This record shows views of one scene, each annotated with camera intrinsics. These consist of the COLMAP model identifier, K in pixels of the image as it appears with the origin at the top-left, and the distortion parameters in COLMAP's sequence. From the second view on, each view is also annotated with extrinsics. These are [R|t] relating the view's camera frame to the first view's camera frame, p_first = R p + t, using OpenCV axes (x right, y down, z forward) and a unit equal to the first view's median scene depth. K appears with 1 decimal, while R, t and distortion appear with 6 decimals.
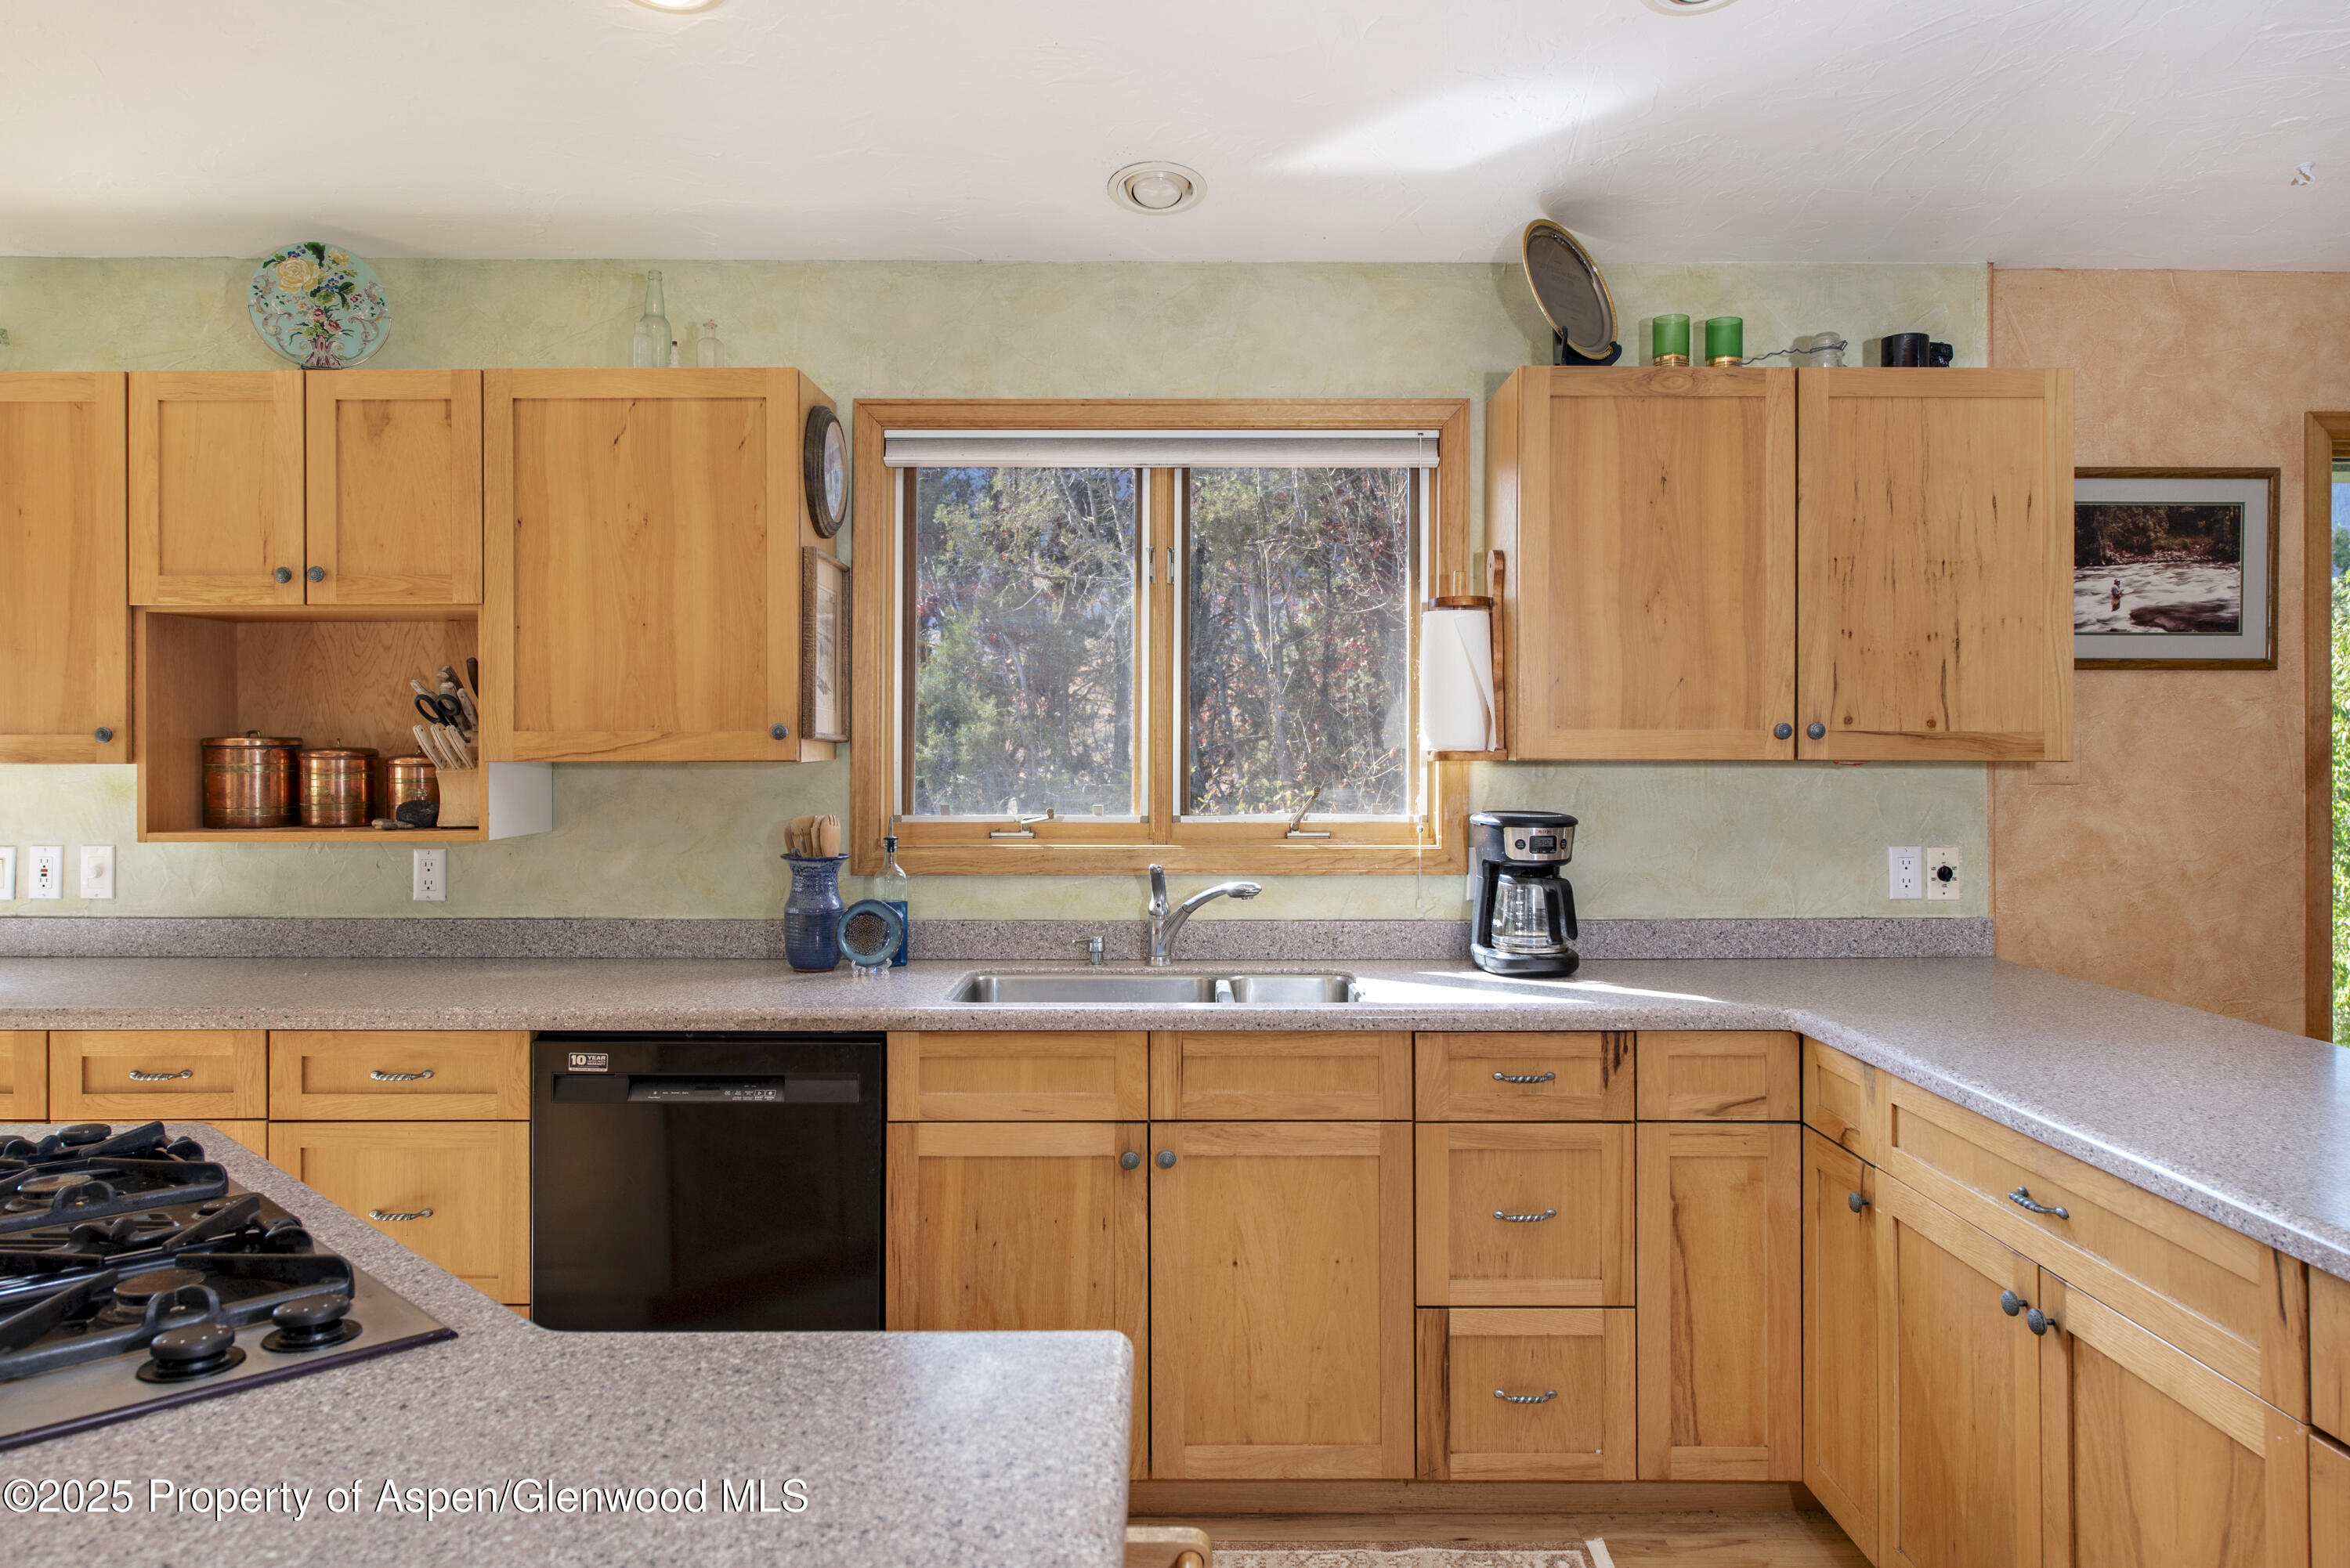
lens RADIAL K [[1528.0, 0, 1175.0], [0, 1528.0, 784.0], [0, 0, 1]] dist [-0.003927, -0.000967]
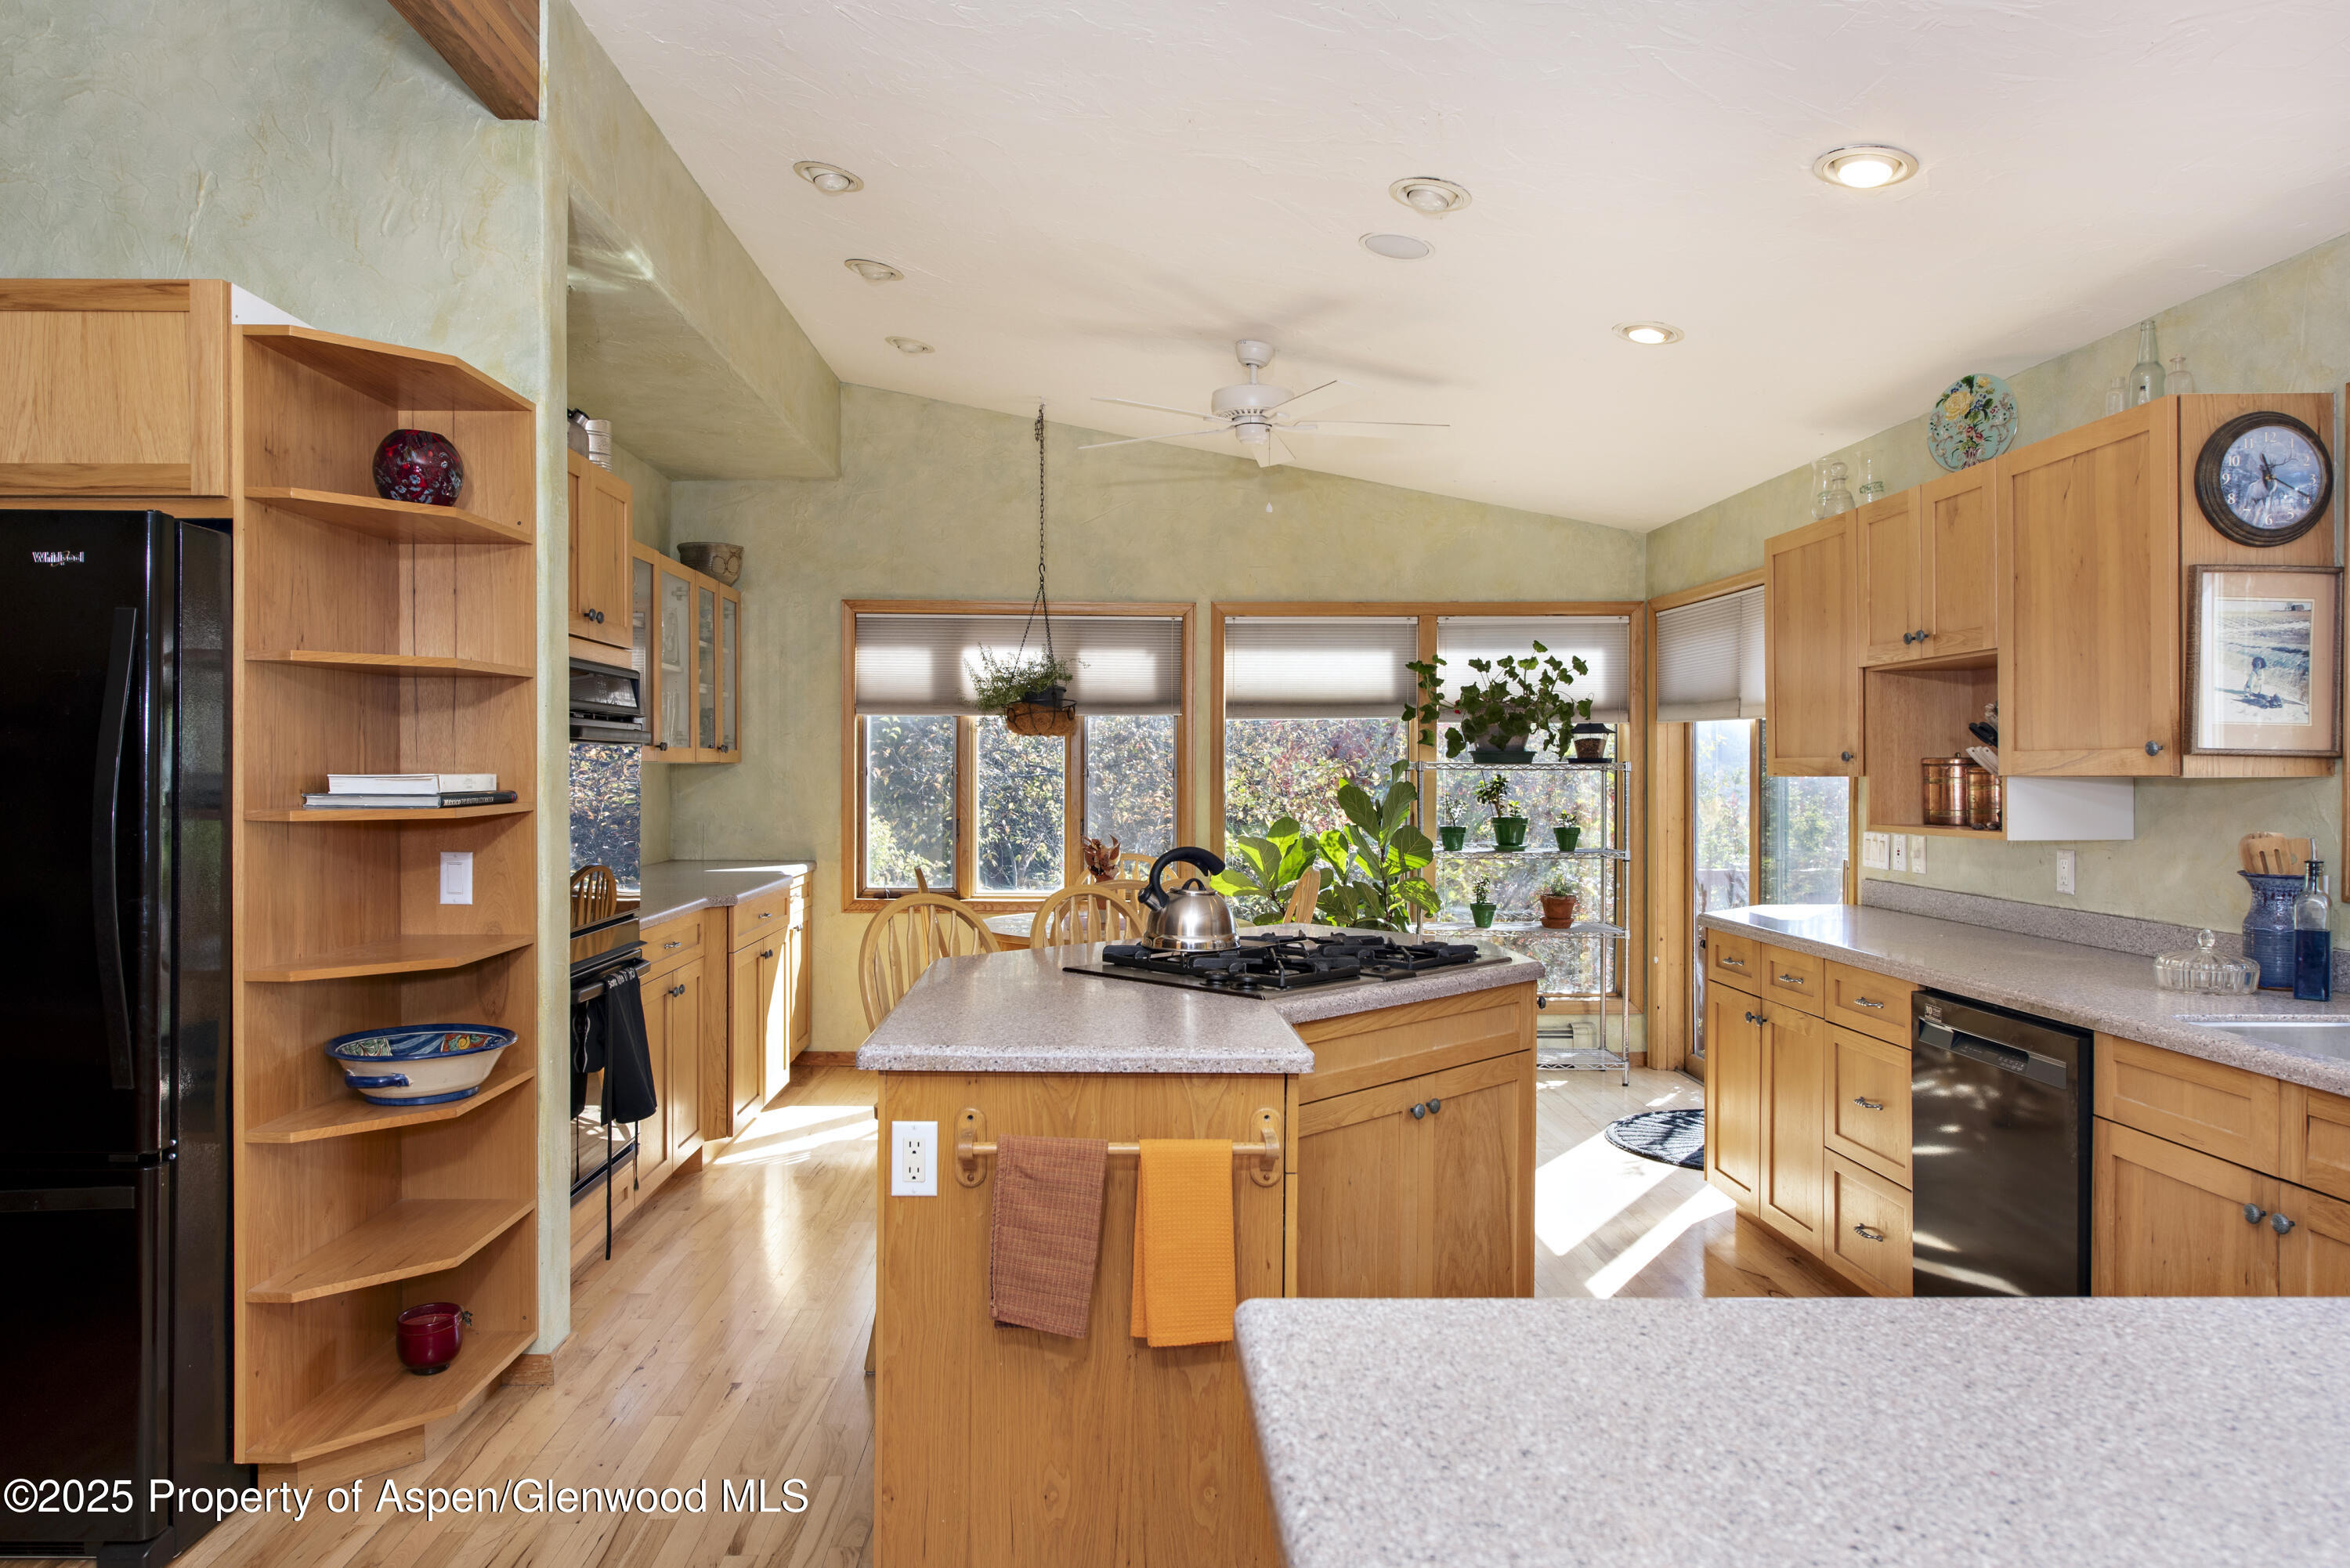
lens RADIAL K [[1528.0, 0, 1175.0], [0, 1528.0, 784.0], [0, 0, 1]] dist [-0.003927, -0.000967]
pose [[0.060558, 0.005954, -0.998147, 0.731483], [-0.019887, 0.999791, 0.004757, -0.000518], [0.997967, 0.019562, 0.060664, 0.267023]]
